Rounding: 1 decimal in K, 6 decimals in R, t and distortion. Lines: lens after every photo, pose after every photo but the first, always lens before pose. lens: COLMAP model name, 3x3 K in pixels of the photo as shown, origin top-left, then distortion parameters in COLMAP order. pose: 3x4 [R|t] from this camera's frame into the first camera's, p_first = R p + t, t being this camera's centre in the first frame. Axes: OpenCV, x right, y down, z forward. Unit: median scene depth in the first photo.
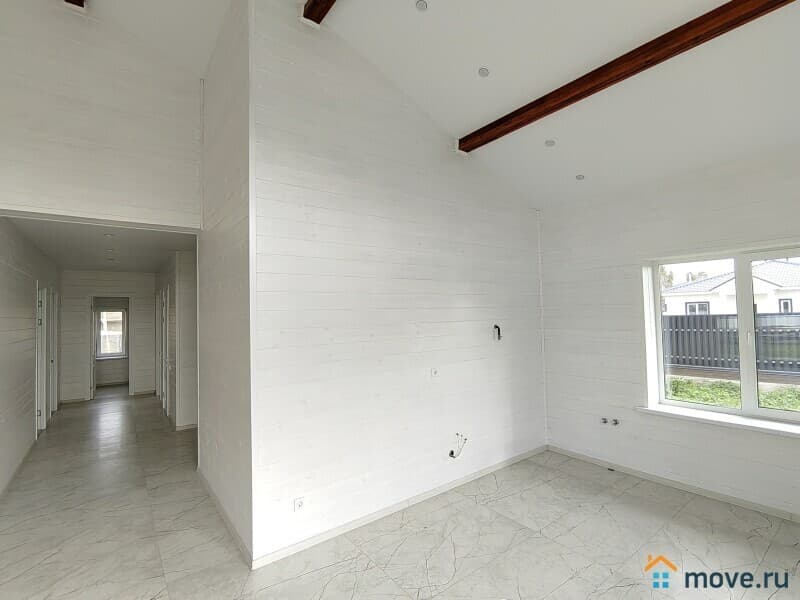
lens RADIAL K [[379.9, 0, 403.2], [0, 379.9, 300.8], [0, 0, 1]] dist [0.001631, -0.007886]
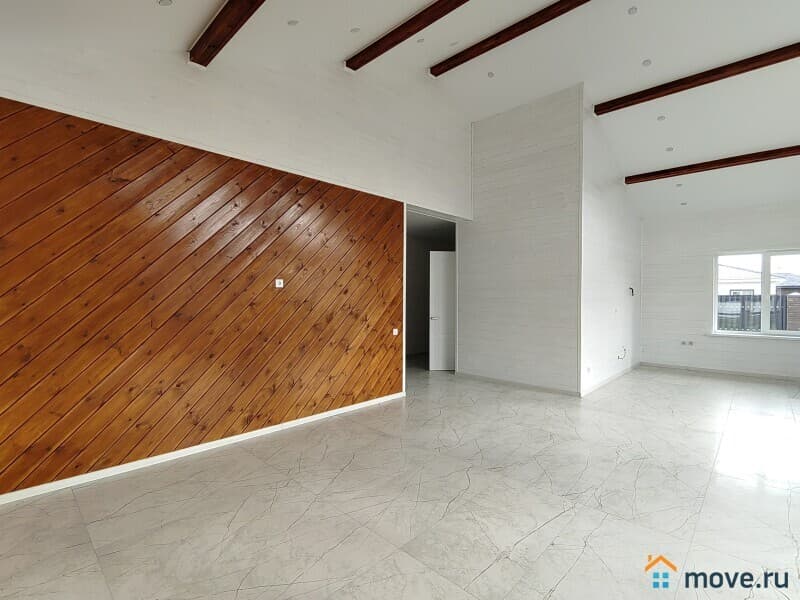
lens RADIAL K [[379.9, 0, 403.2], [0, 379.9, 300.8], [0, 0, 1]] dist [0.001631, -0.007886]
pose [[0.985545, 0.023257, 0.167809, -1.132324], [-0.030084, 0.998815, 0.038260, 0.097699], [-0.166721, -0.042755, 0.985077, -0.552181]]
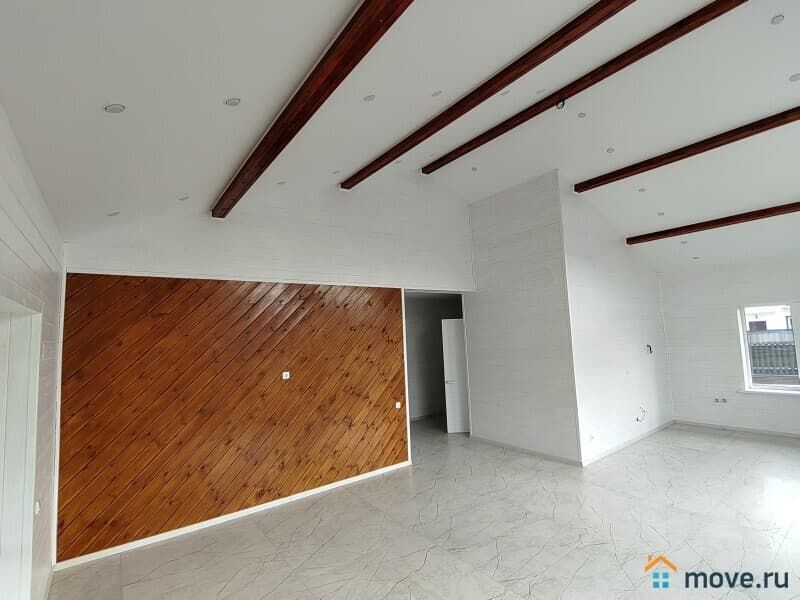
lens RADIAL K [[379.9, 0, 403.2], [0, 379.9, 300.8], [0, 0, 1]] dist [0.001631, -0.007886]
pose [[0.999756, -0.021032, 0.006706, -0.914899], [0.021388, 0.998065, -0.058393, -0.059513], [-0.005465, 0.058523, 0.998271, -0.738181]]
